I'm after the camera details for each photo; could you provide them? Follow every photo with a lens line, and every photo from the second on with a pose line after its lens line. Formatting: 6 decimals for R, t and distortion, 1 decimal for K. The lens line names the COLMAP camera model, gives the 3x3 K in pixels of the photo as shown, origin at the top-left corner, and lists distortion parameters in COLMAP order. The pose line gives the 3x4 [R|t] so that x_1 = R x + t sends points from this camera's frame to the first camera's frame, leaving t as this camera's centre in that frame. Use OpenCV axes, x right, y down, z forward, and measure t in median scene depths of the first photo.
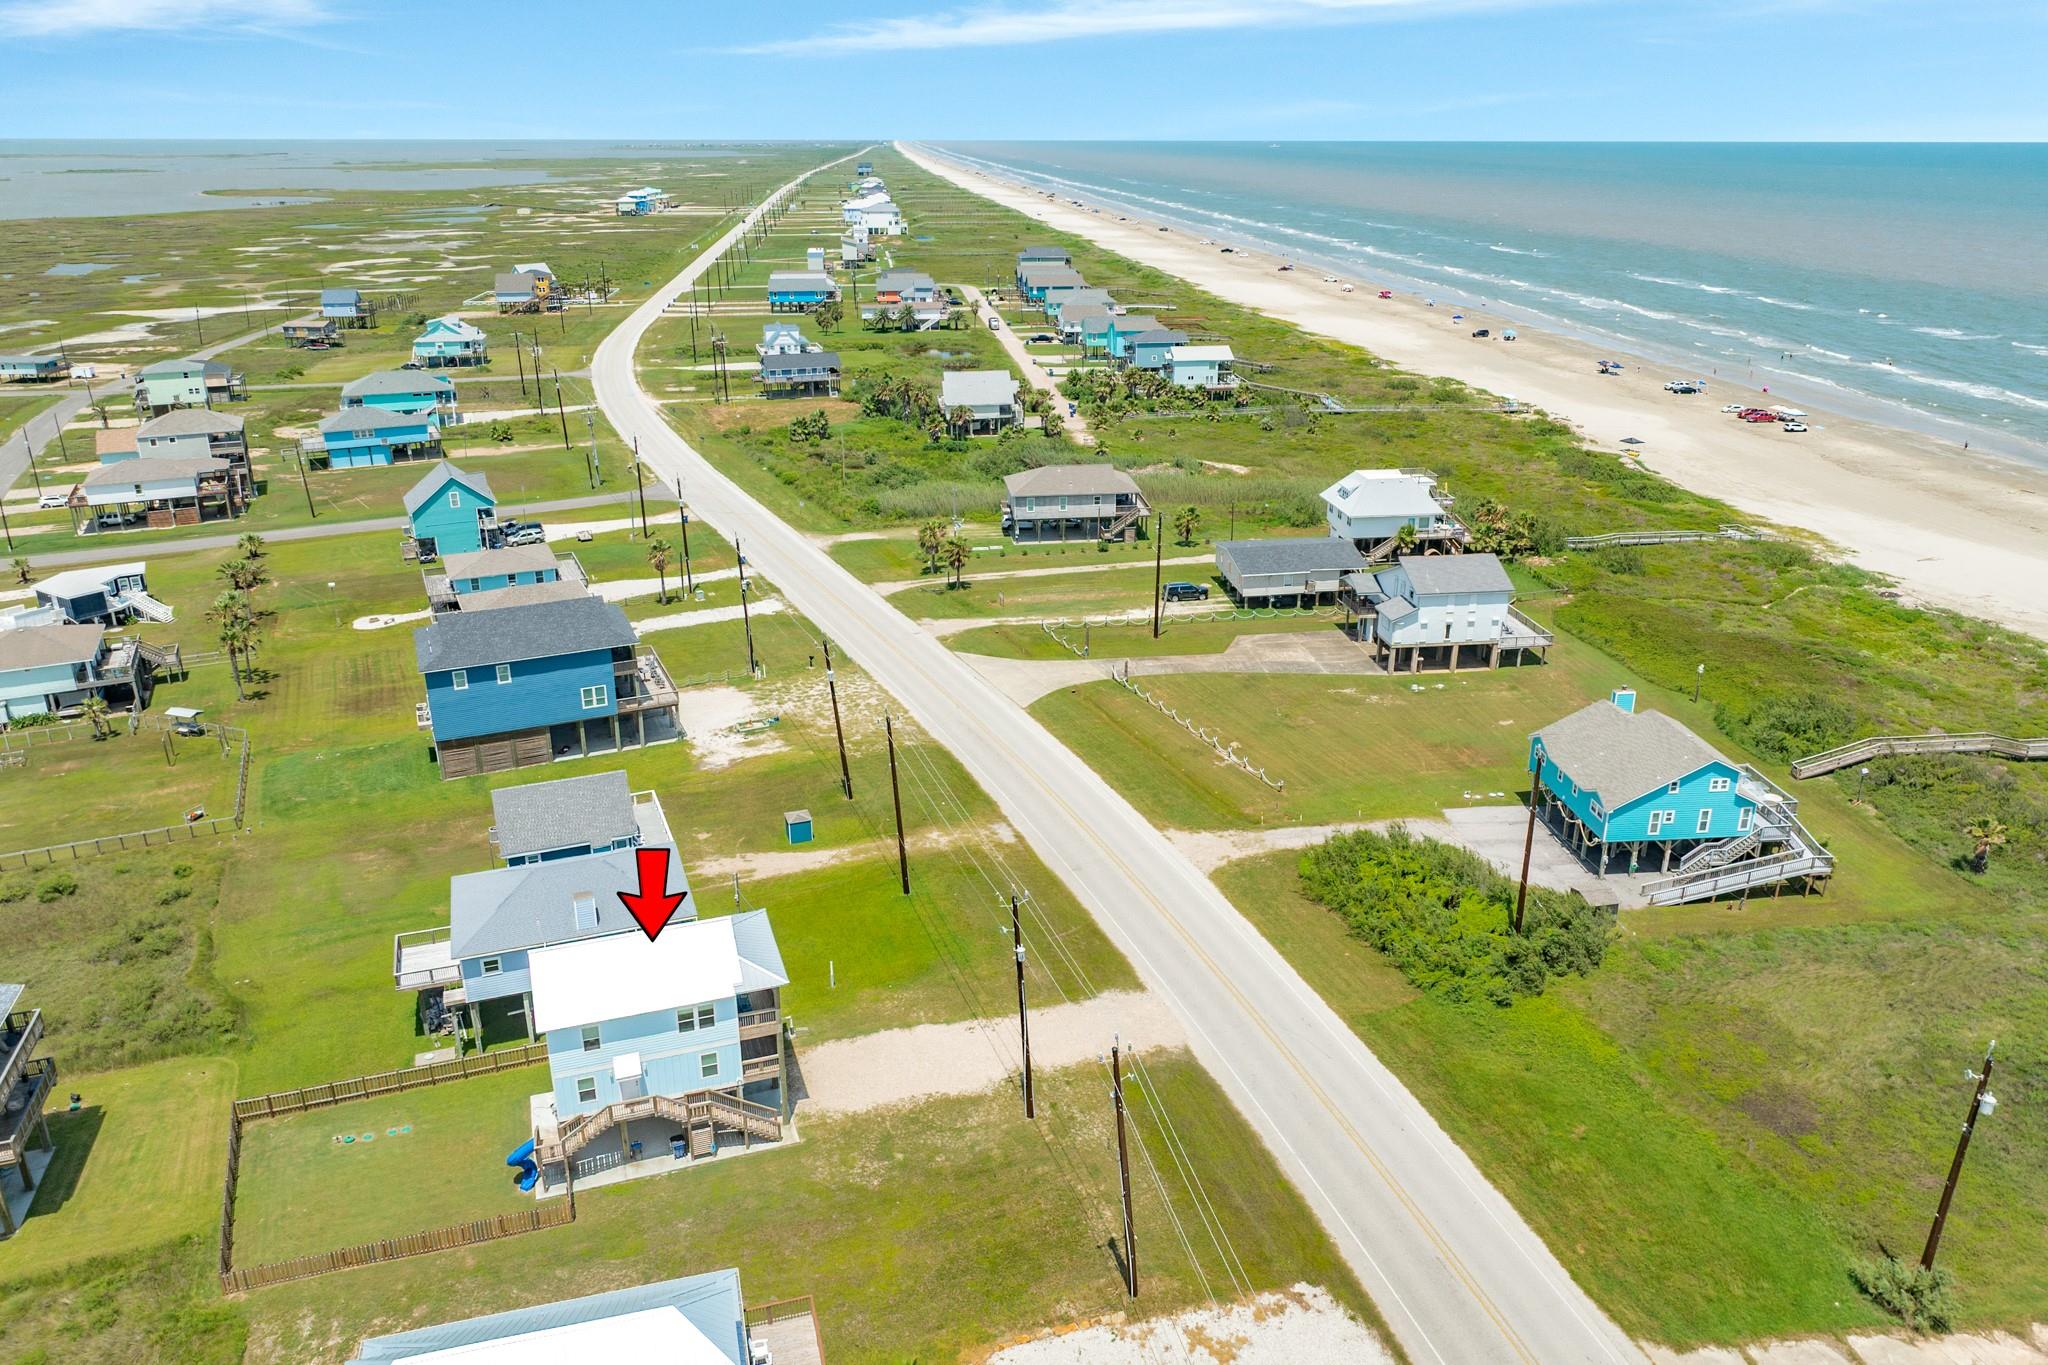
lens RADIAL K [[1421.3, 0, 1034.8], [0, 1421.3, 651.1], [0, 0, 1]] dist [-0.000130, -0.000593]
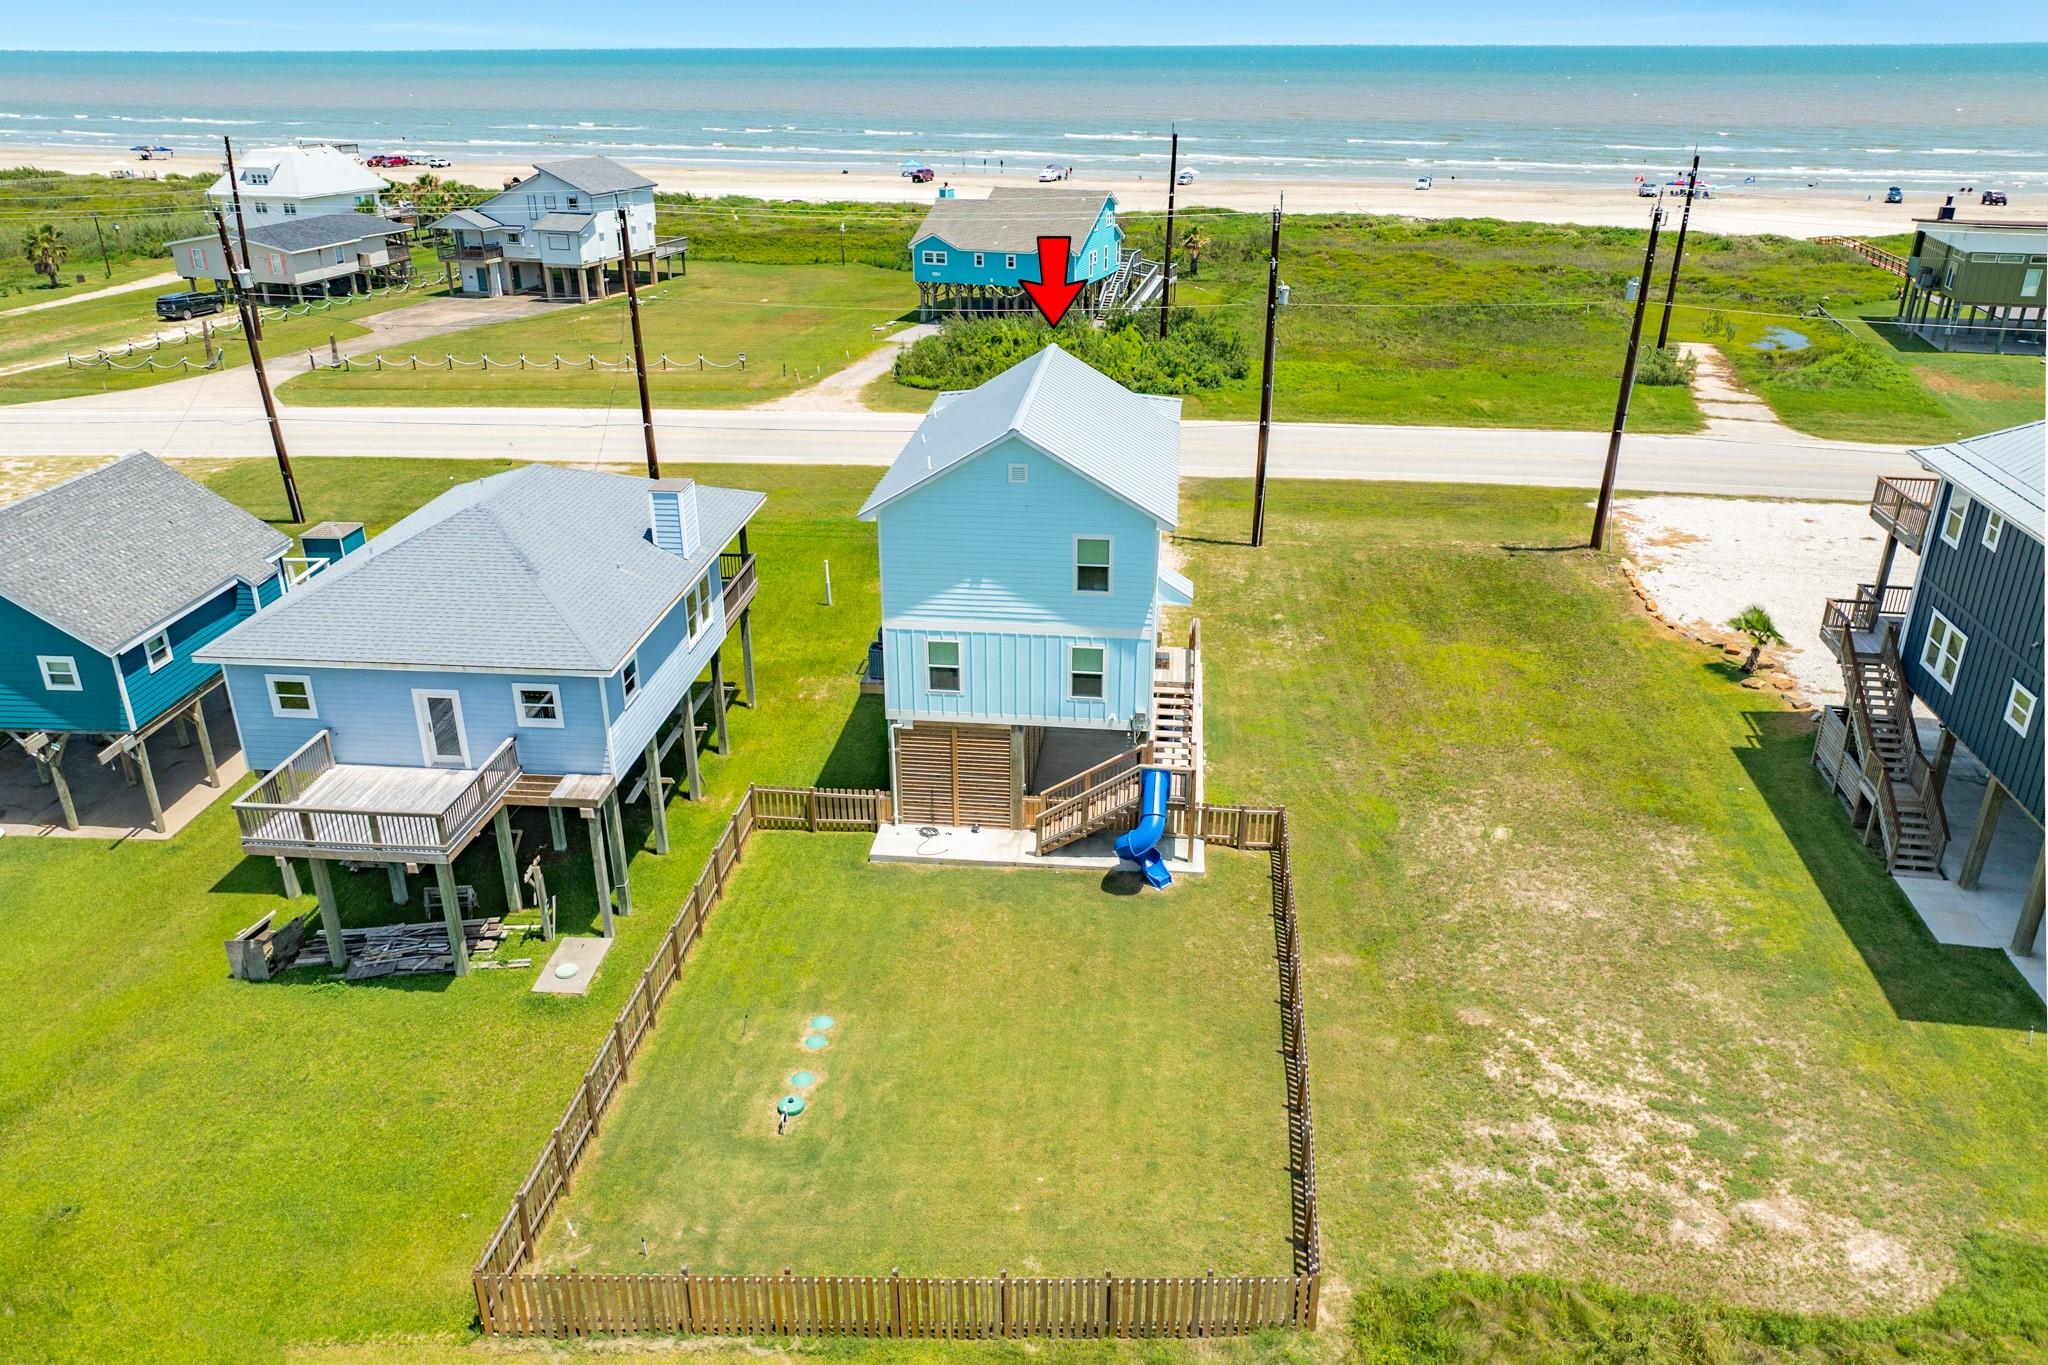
lens RADIAL K [[1410.9, 0, 1027.0], [0, 1410.9, 652.2], [0, 0, 1]] dist [-0.004092, -0.004143]
pose [[0.435283, -0.360657, 0.824897, -0.386196], [0.310713, 0.920137, 0.238339, 0.086809], [-0.844977, 0.152561, 0.512581, 0.393513]]
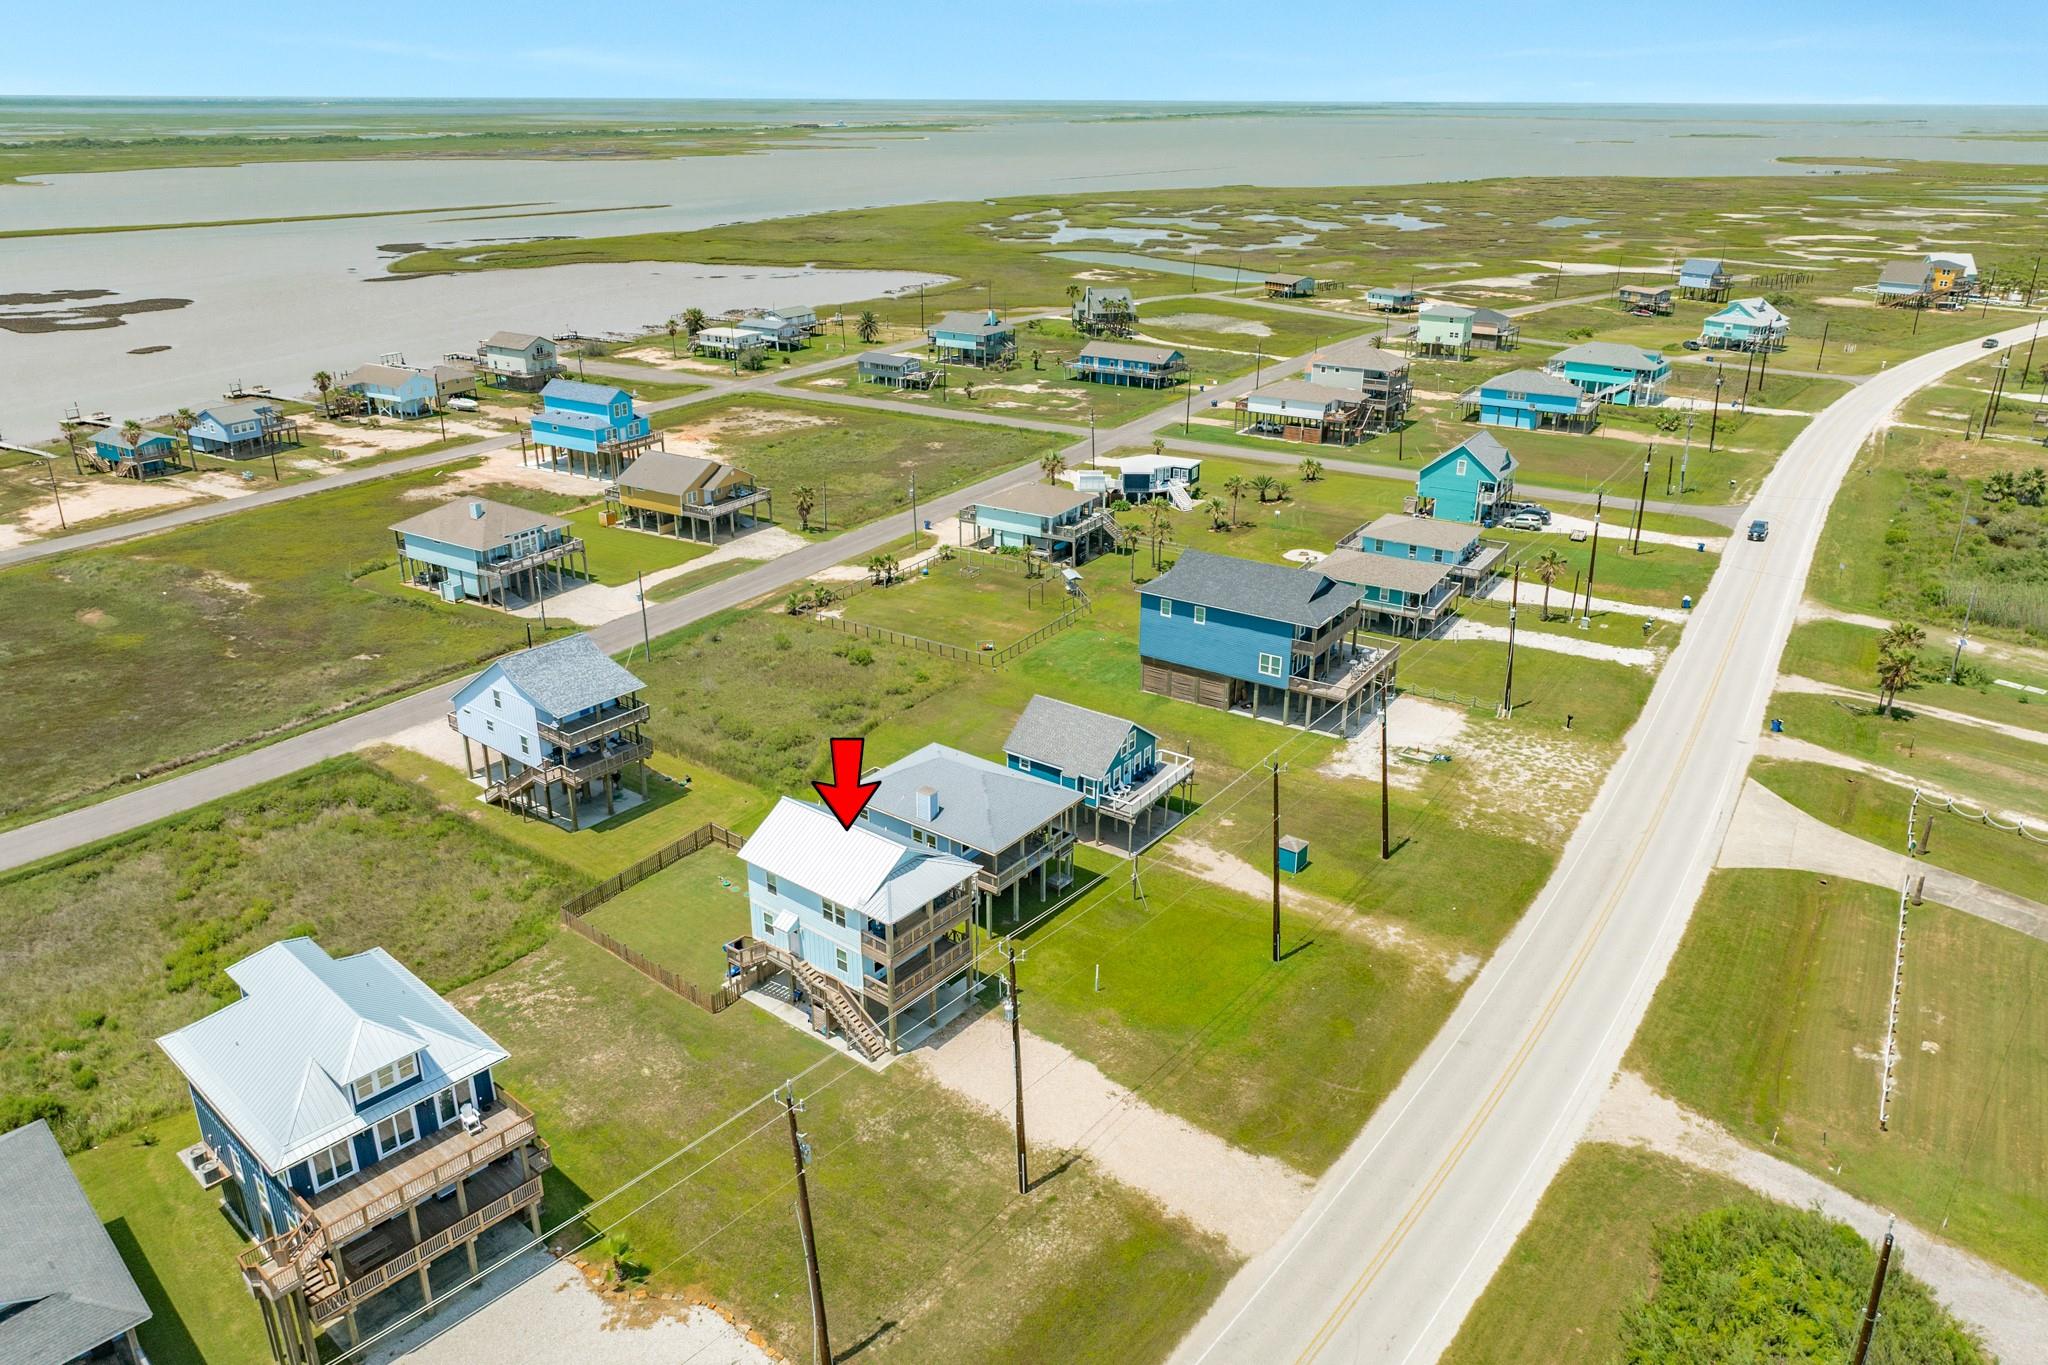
lens RADIAL K [[1421.3, 0, 1034.8], [0, 1421.3, 651.1], [0, 0, 1]] dist [-0.000130, -0.000593]
pose [[0.537210, 0.309121, -0.784761, 0.332888], [-0.292658, 0.940930, 0.170298, -0.085453], [0.791048, 0.138181, 0.595944, 0.224820]]
